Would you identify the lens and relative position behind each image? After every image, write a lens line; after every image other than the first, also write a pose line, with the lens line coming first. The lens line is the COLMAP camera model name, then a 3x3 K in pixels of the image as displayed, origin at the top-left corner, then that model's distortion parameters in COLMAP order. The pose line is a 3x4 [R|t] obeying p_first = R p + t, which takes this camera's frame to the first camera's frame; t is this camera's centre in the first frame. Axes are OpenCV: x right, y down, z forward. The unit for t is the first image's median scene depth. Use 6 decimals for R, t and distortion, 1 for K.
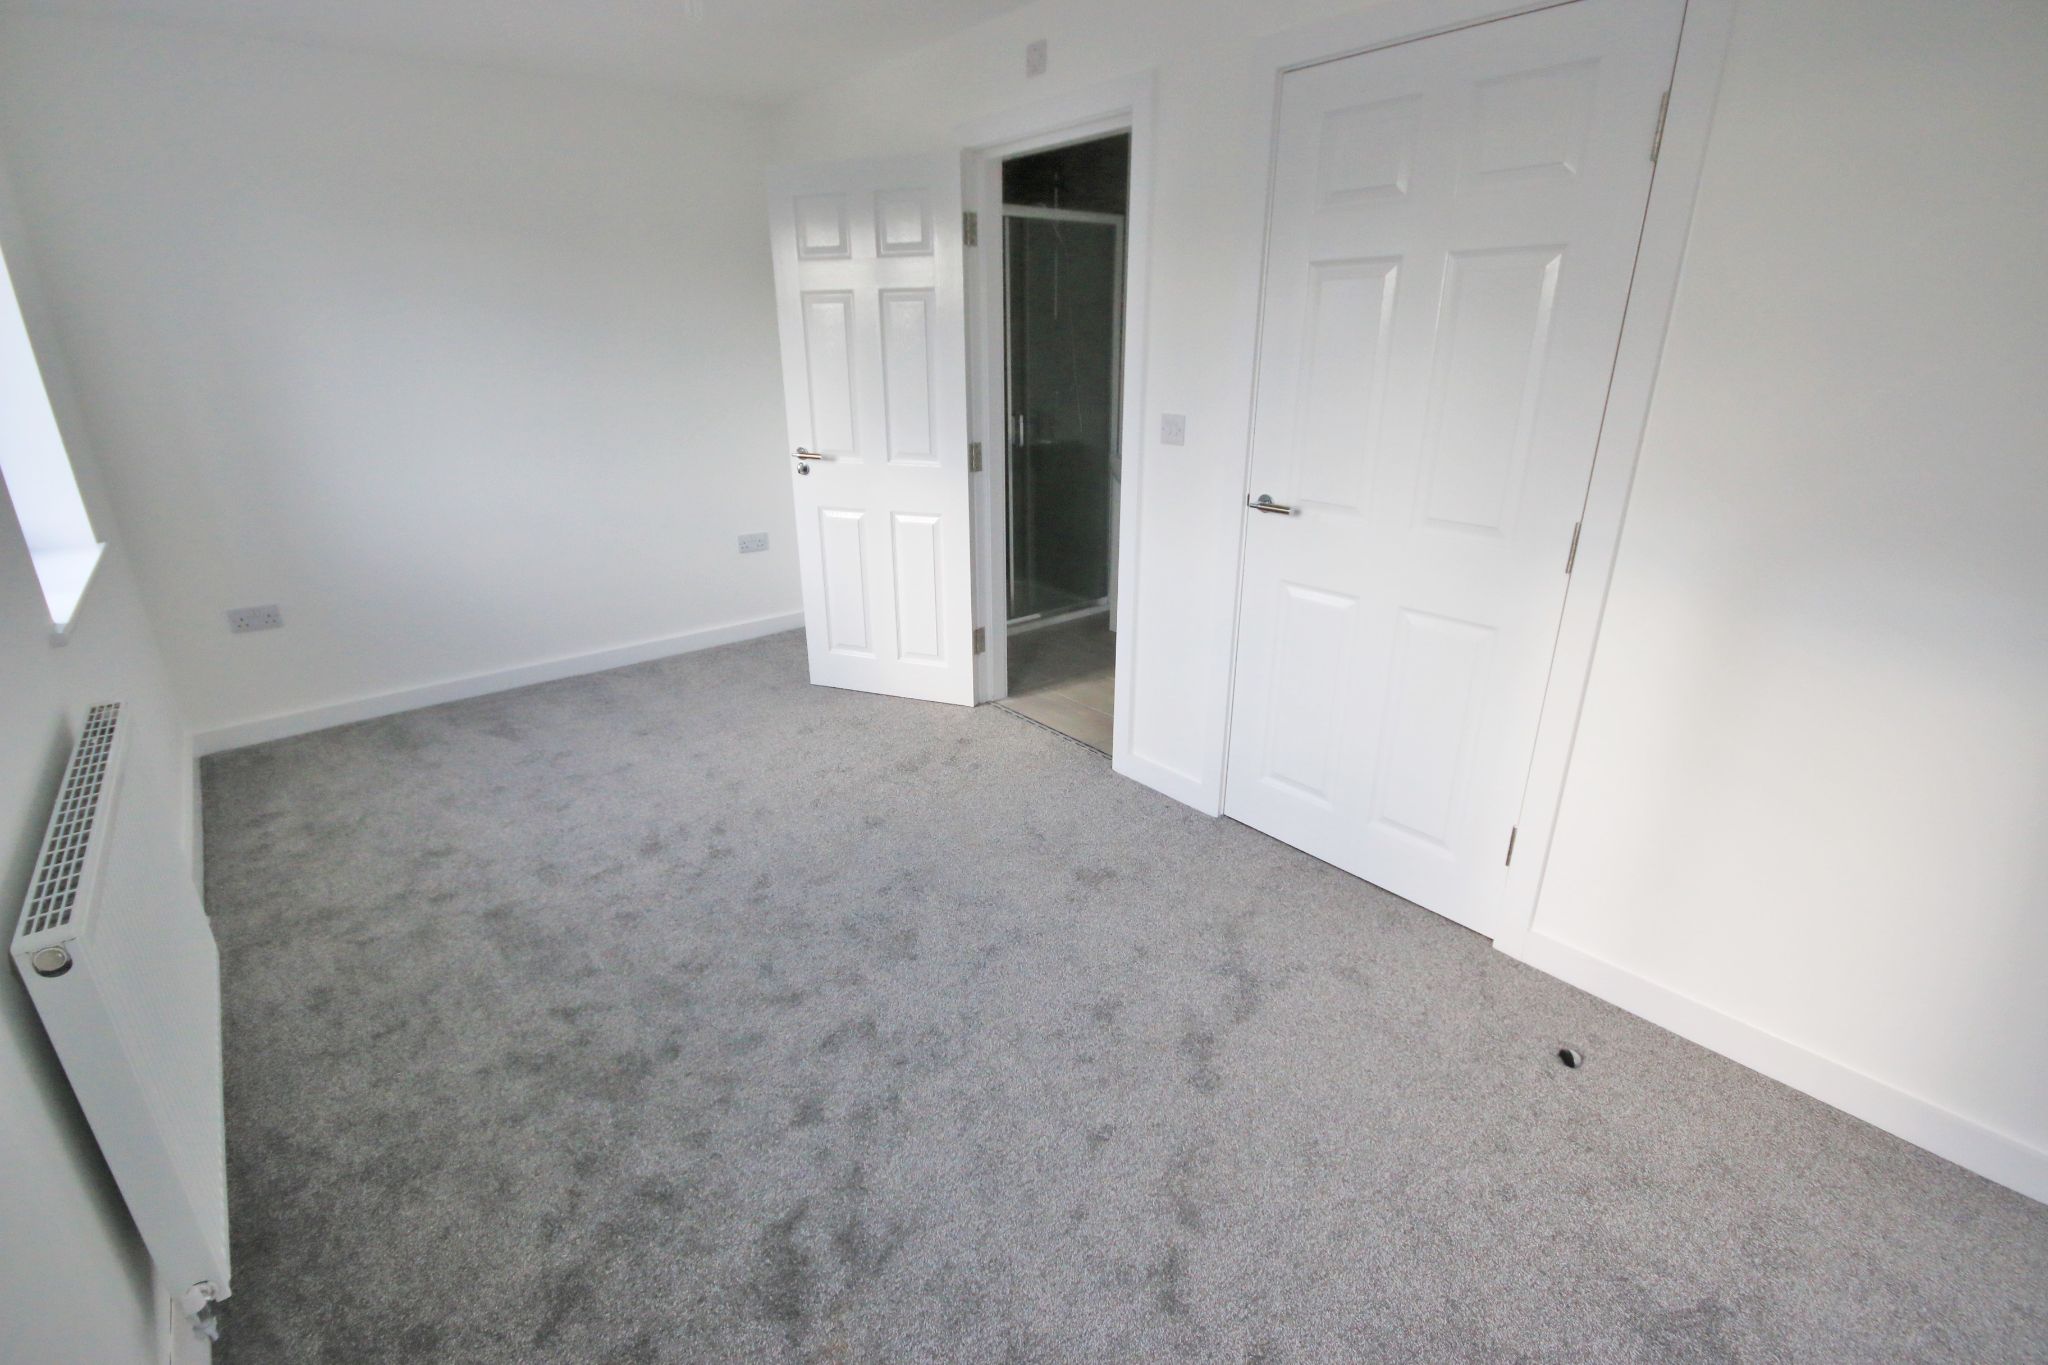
lens RADIAL K [[938.0, 0, 1013.5], [0, 938.0, 689.4], [0, 0, 1]] dist [-0.004228, -0.000299]
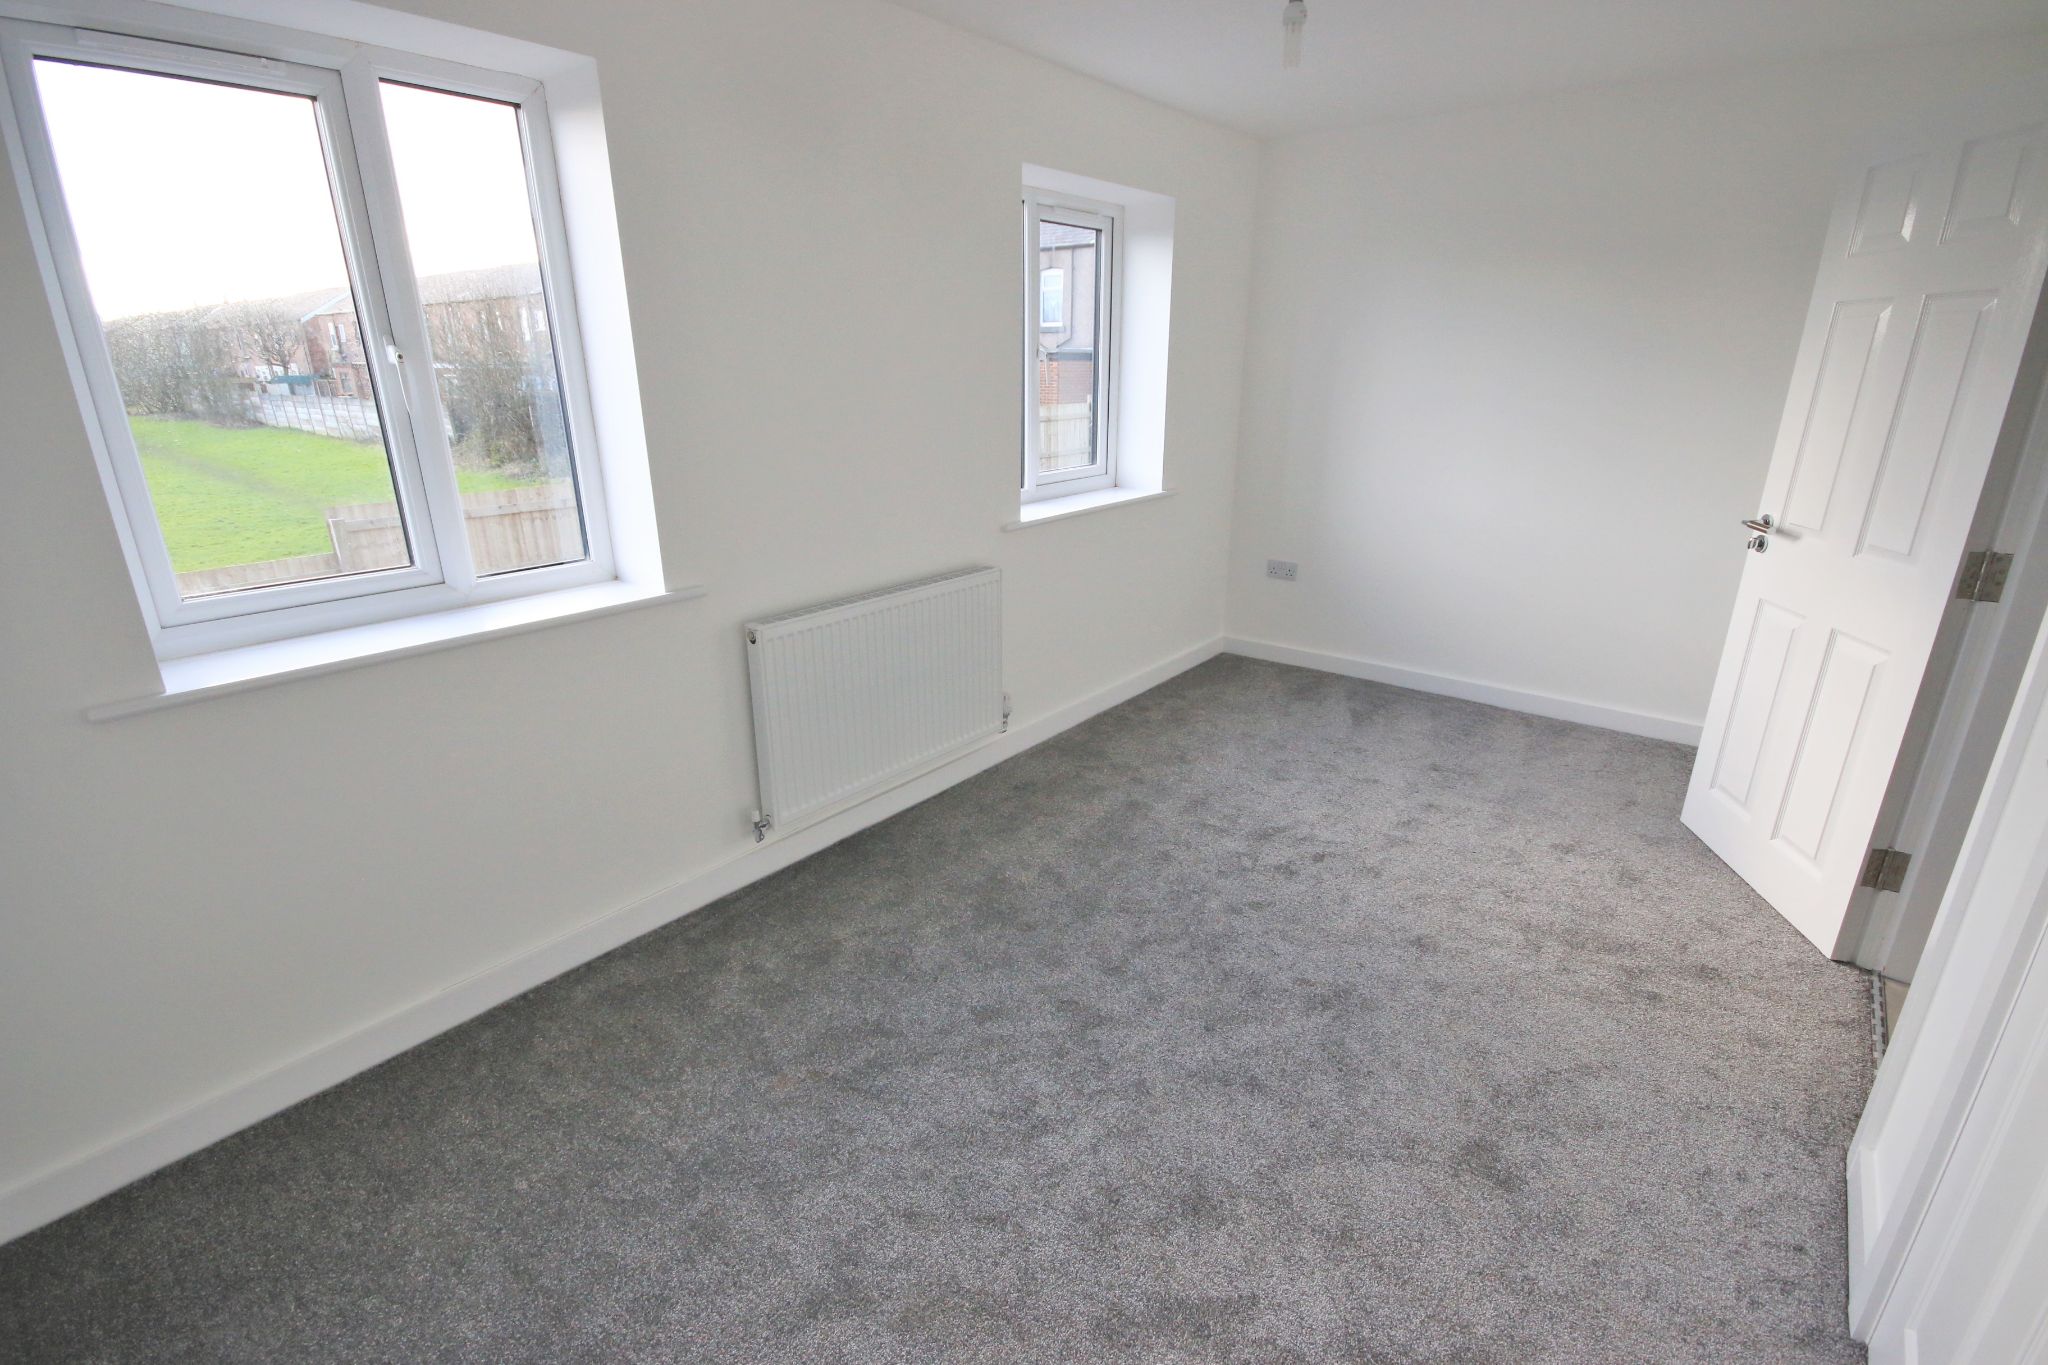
lens RADIAL K [[998.5, 0, 1078.4], [0, 998.5, 705.3], [0, 0, 1]] dist [-0.011330, -0.000193]
pose [[0.191423, 0.326082, -0.925758, 0.544152], [-0.344431, 0.905534, 0.247739, -0.163992], [0.919089, 0.271437, 0.285653, 0.411373]]
